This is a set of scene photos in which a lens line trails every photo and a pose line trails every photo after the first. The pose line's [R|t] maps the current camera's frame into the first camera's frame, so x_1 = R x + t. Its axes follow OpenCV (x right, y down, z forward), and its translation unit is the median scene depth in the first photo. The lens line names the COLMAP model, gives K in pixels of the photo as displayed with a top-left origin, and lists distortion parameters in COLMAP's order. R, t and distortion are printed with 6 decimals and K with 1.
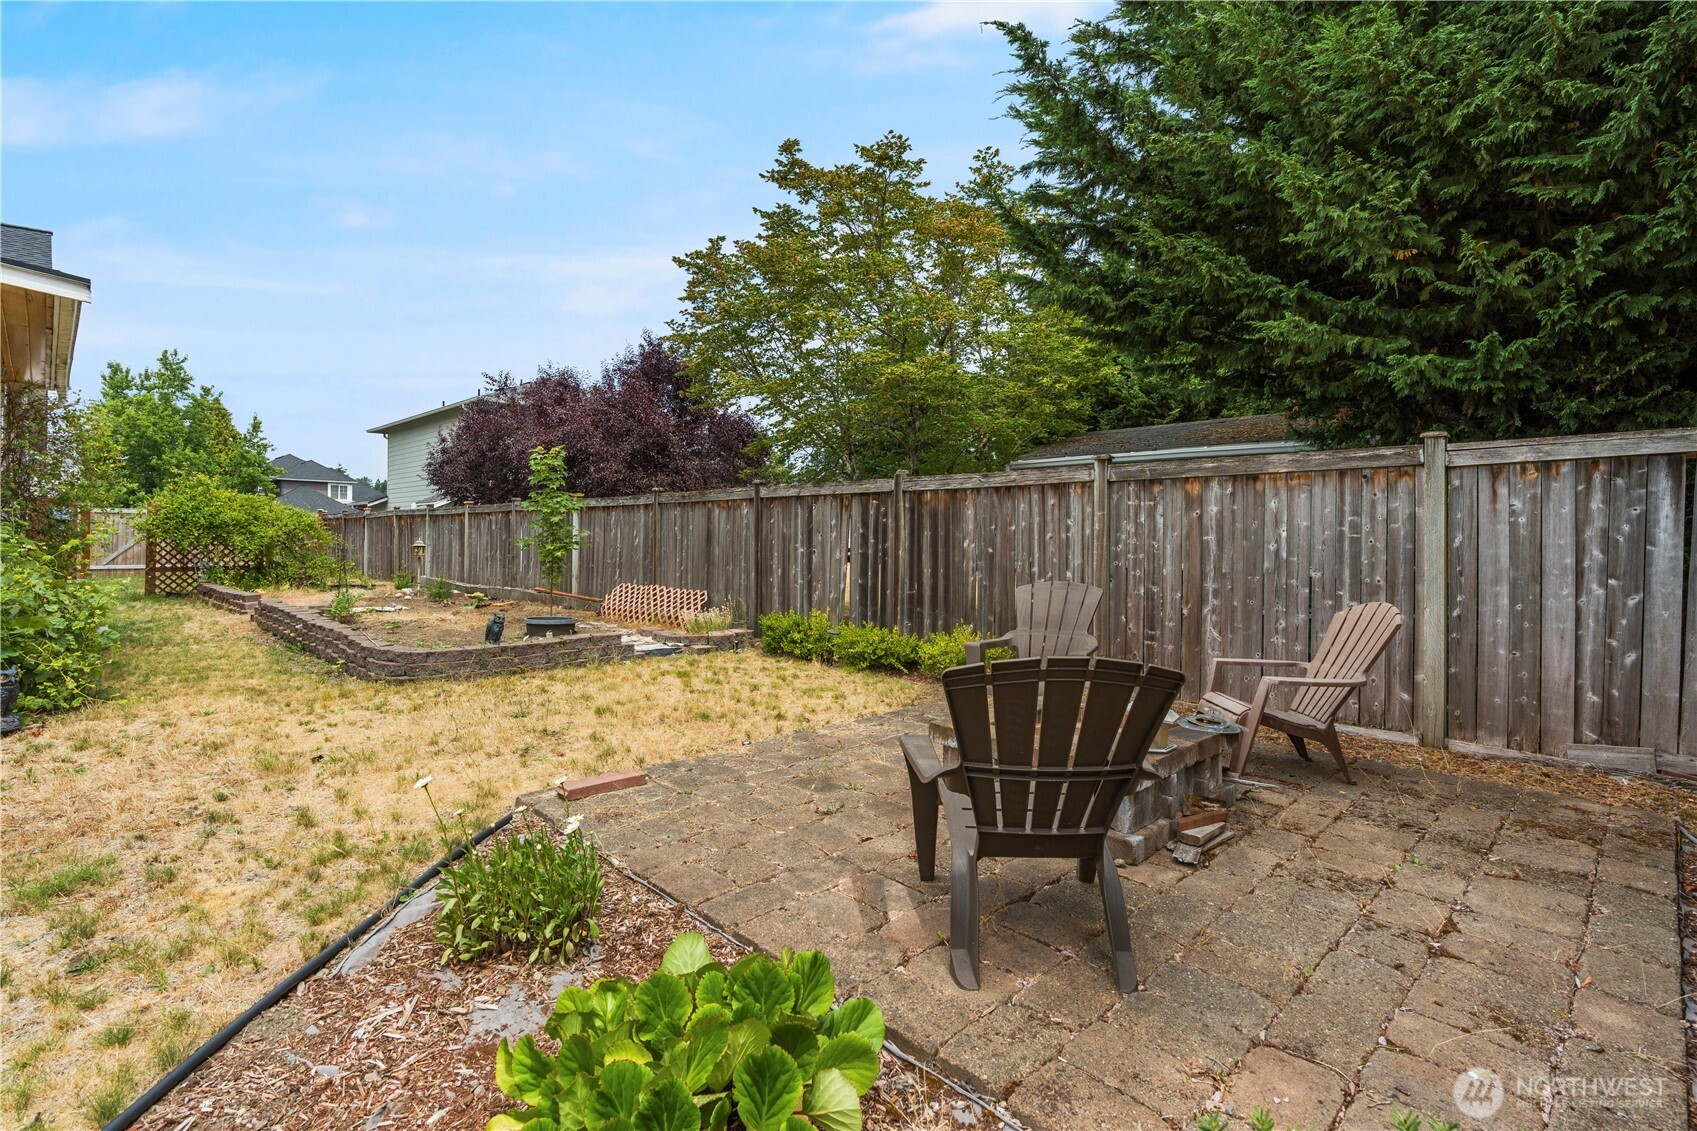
lens RADIAL K [[766.8, 0, 892.8], [0, 766.8, 538.2], [0, 0, 1]] dist [-0.004459, 0.002683]
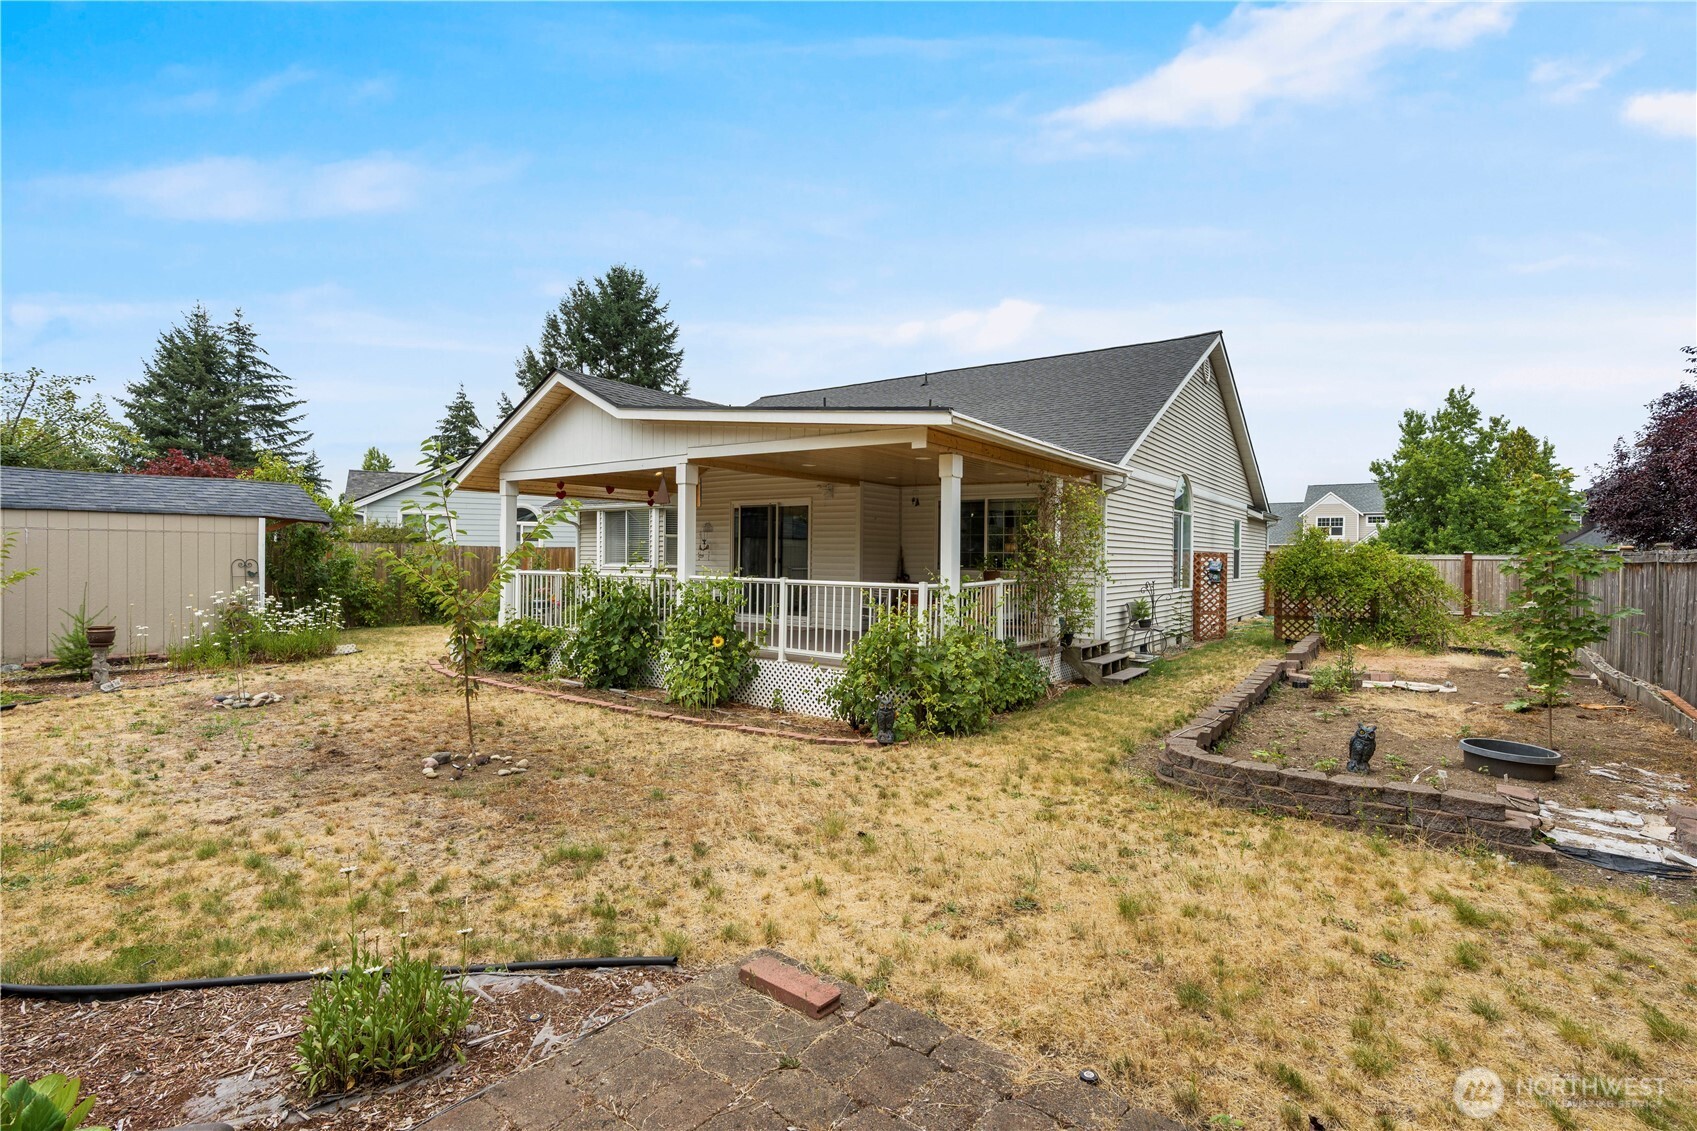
lens RADIAL K [[814.5, 0, 825.2], [0, 814.5, 557.5], [0, 0, 1]] dist [0.014463, 0.000083]
pose [[0.089399, -0.002147, -0.995994, 0.044003], [-0.014429, 0.999890, -0.003451, -0.010371], [0.995891, 0.014679, 0.089359, 0.095314]]
